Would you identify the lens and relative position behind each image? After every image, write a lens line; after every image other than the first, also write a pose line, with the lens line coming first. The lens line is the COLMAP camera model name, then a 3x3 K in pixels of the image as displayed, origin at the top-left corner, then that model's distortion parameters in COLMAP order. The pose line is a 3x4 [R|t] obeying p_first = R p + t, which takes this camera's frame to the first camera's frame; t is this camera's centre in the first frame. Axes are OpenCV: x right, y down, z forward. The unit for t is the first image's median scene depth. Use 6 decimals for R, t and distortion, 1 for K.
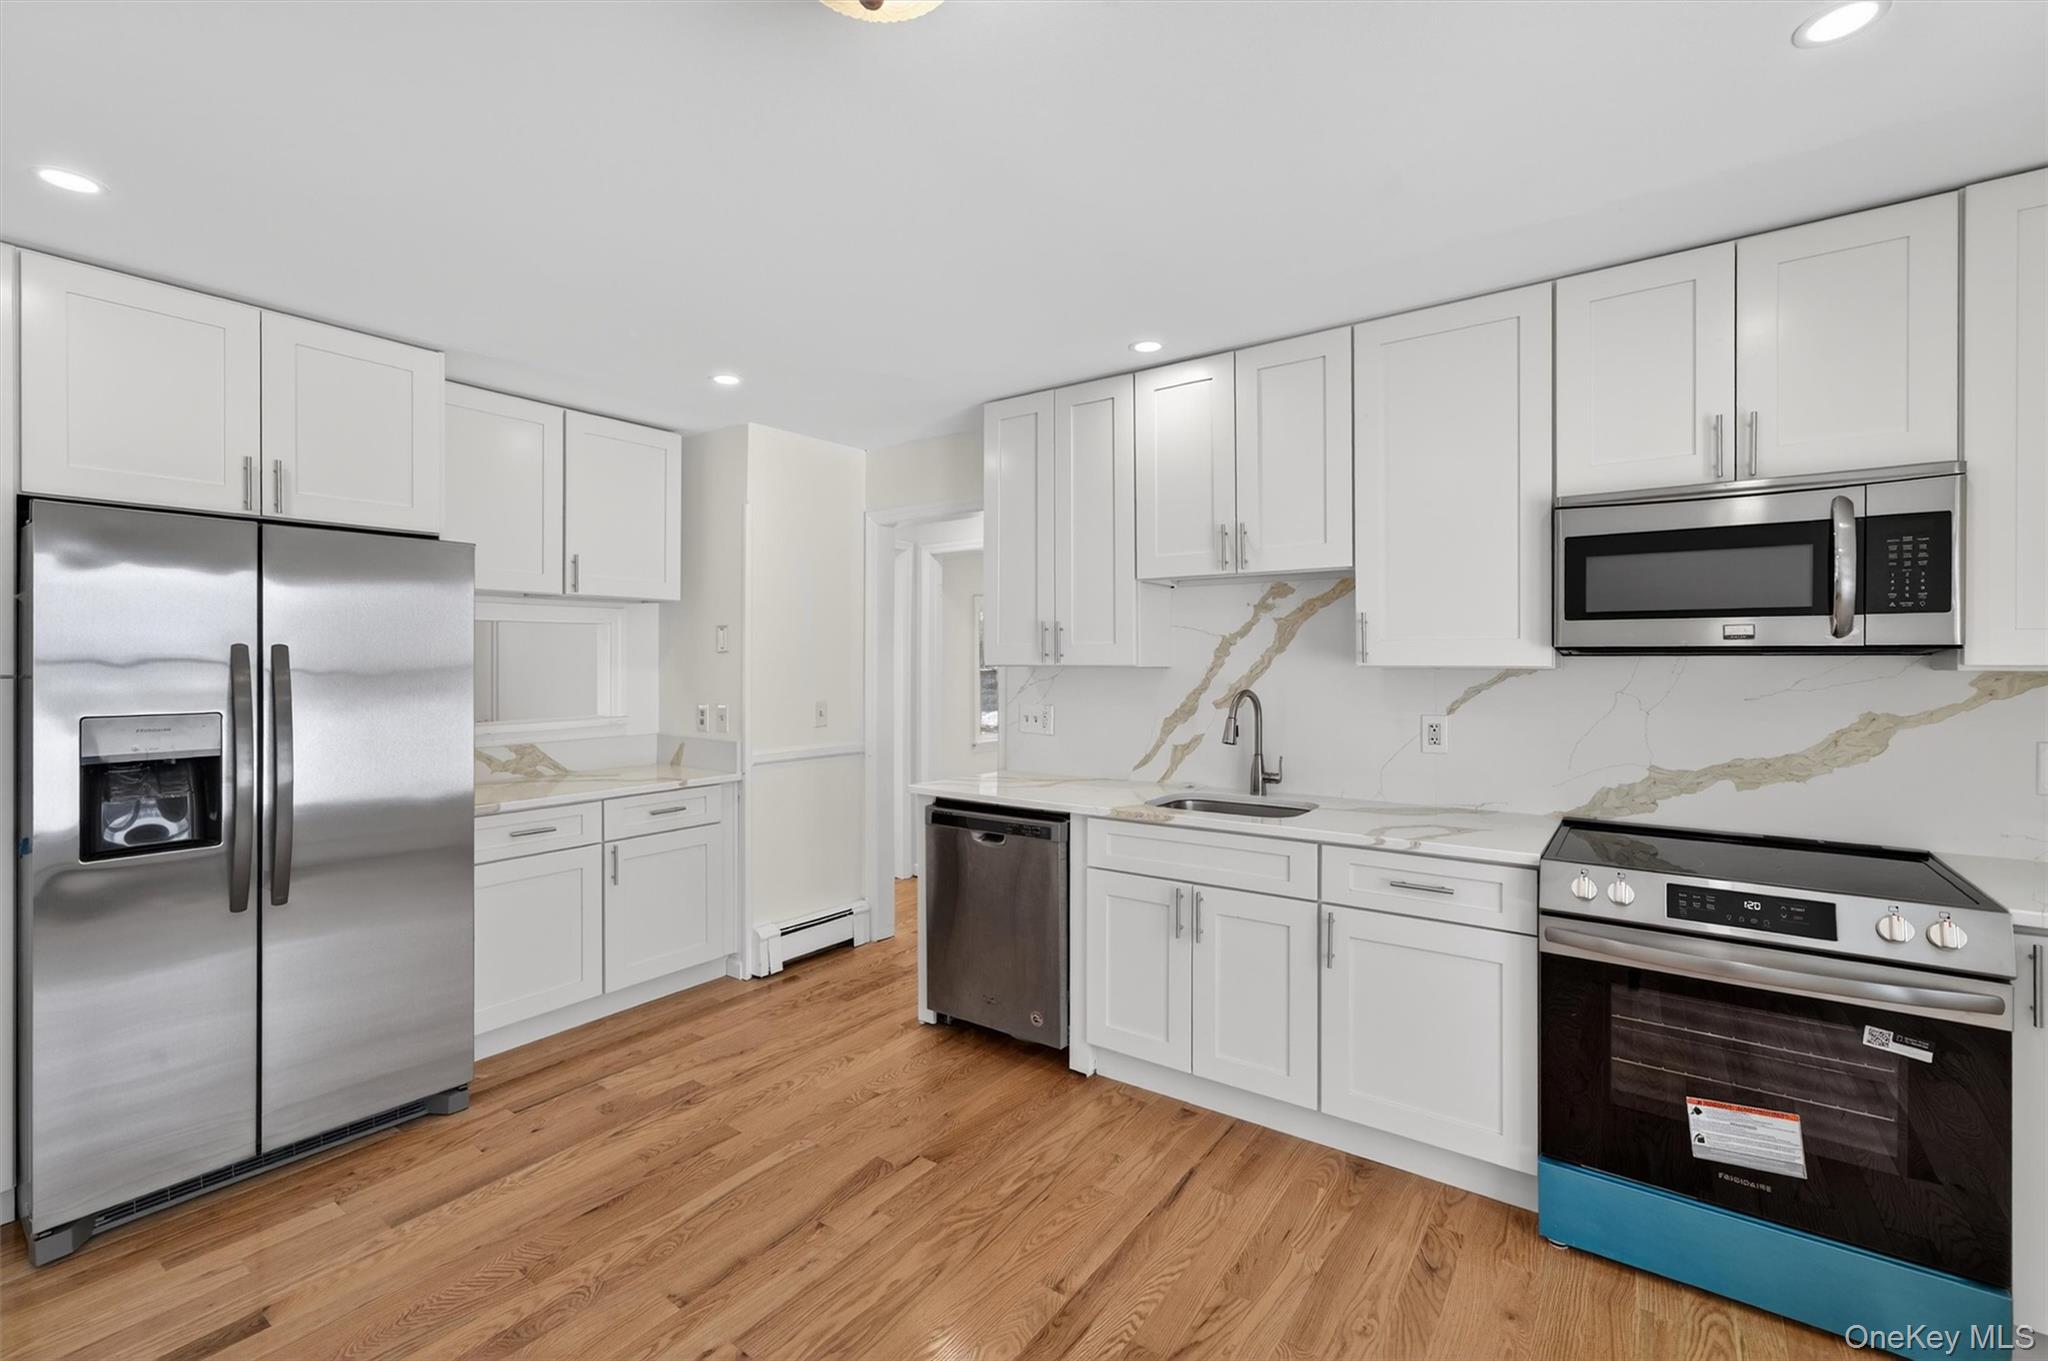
lens RADIAL K [[868.2, 0, 1023.8], [0, 868.2, 668.8], [0, 0, 1]] dist [-0.002260, 0.000043]
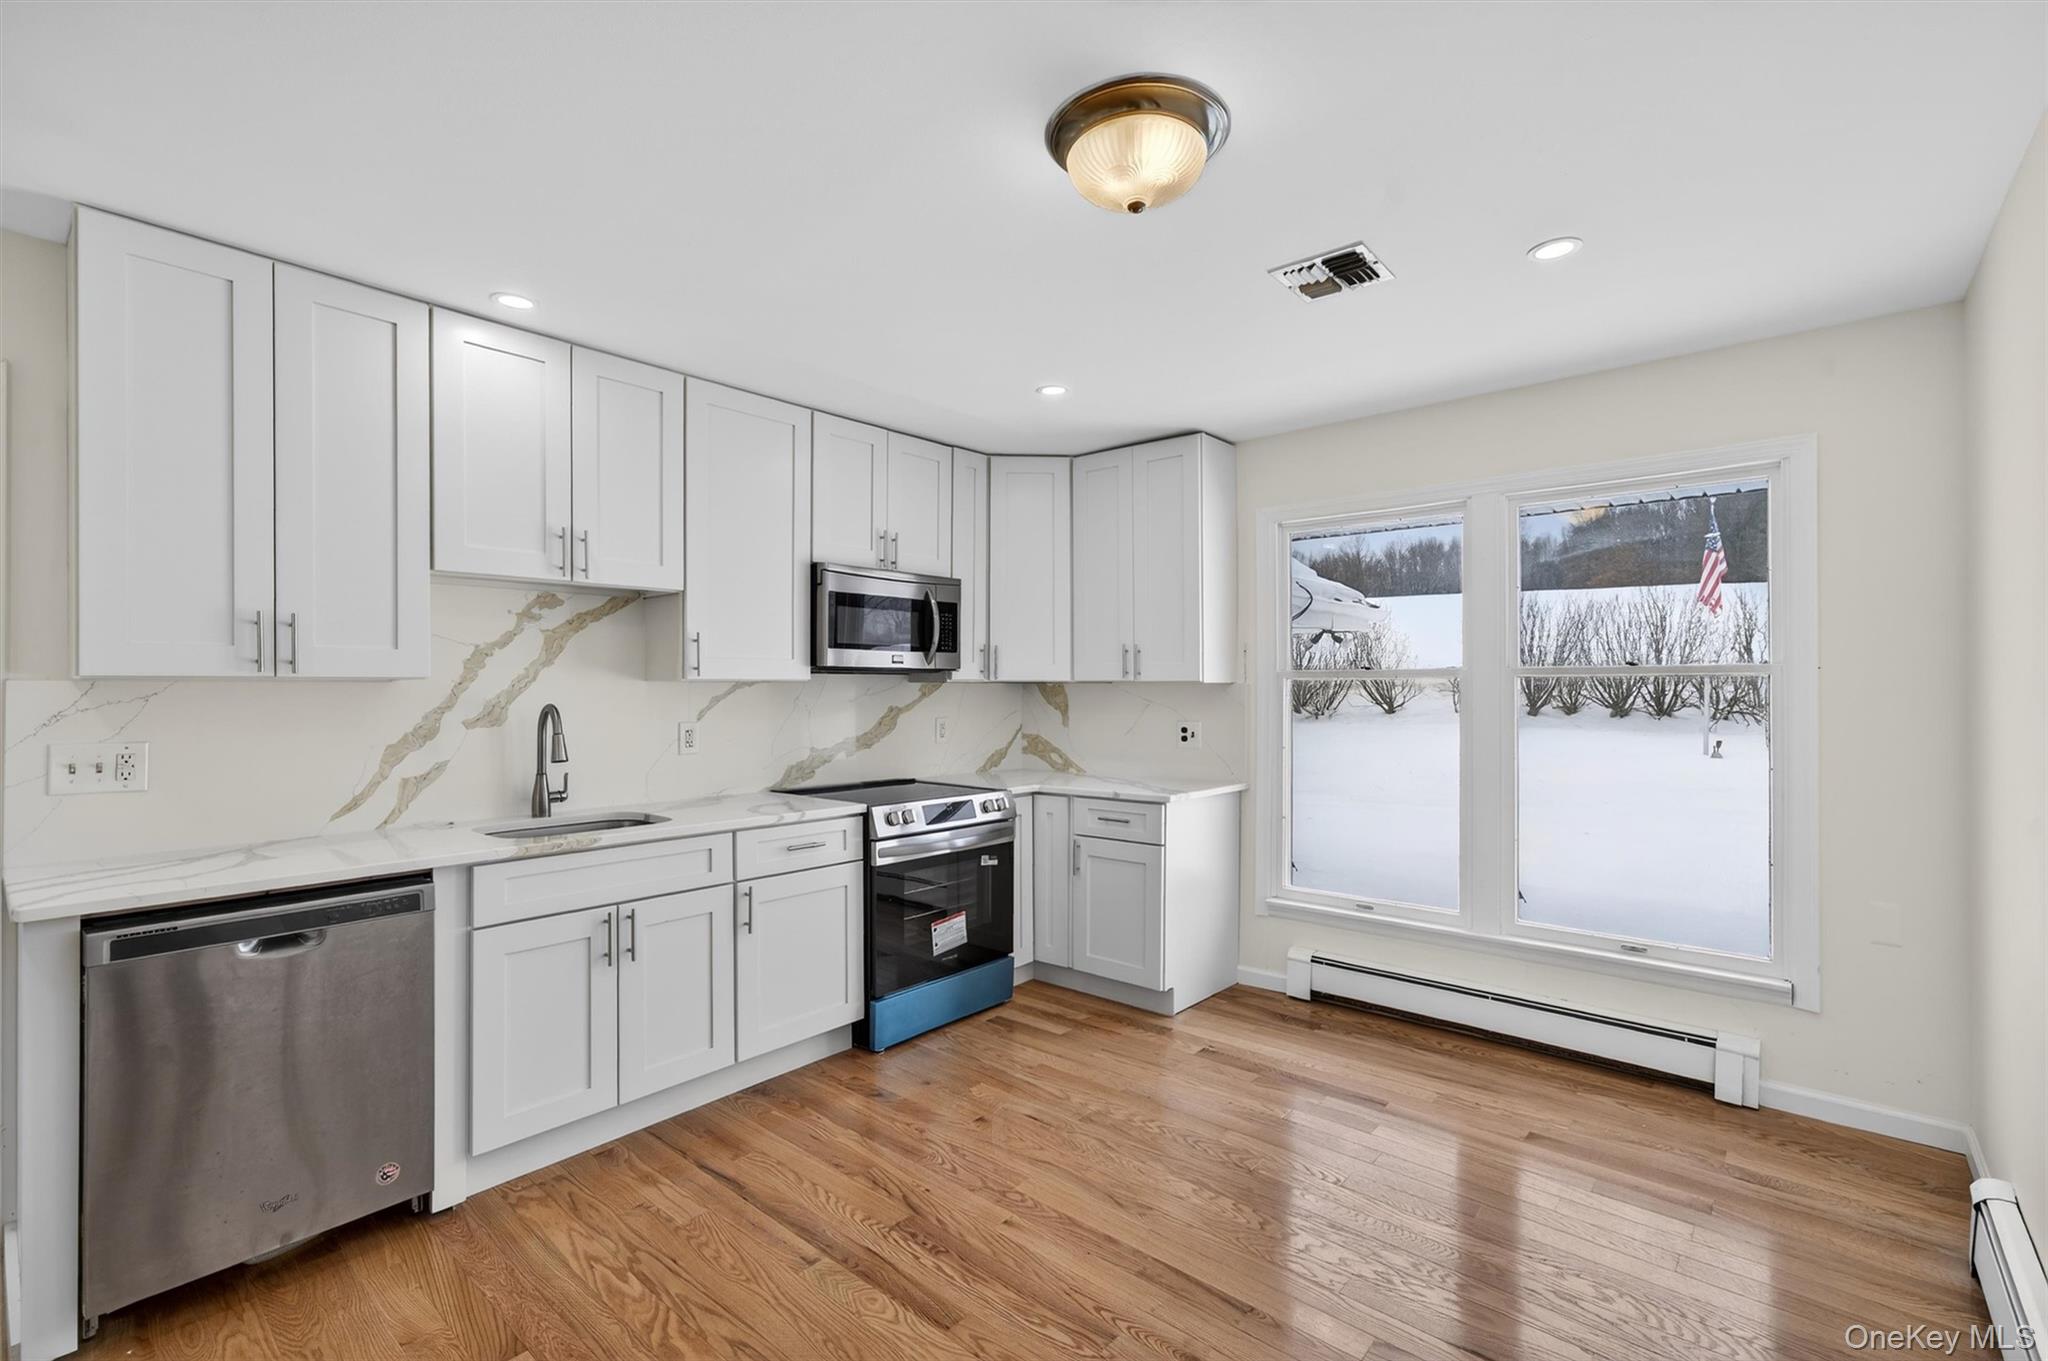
lens RADIAL K [[868.2, 0, 1022.6], [0, 868.2, 685.3], [0, 0, 1]] dist [-0.002260, 0.000043]
pose [[0.114455, 0.005727, 0.993412, -0.655234], [0.012389, 0.999897, -0.007192, 0.018003], [-0.993351, 0.013131, 0.114372, 0.414338]]
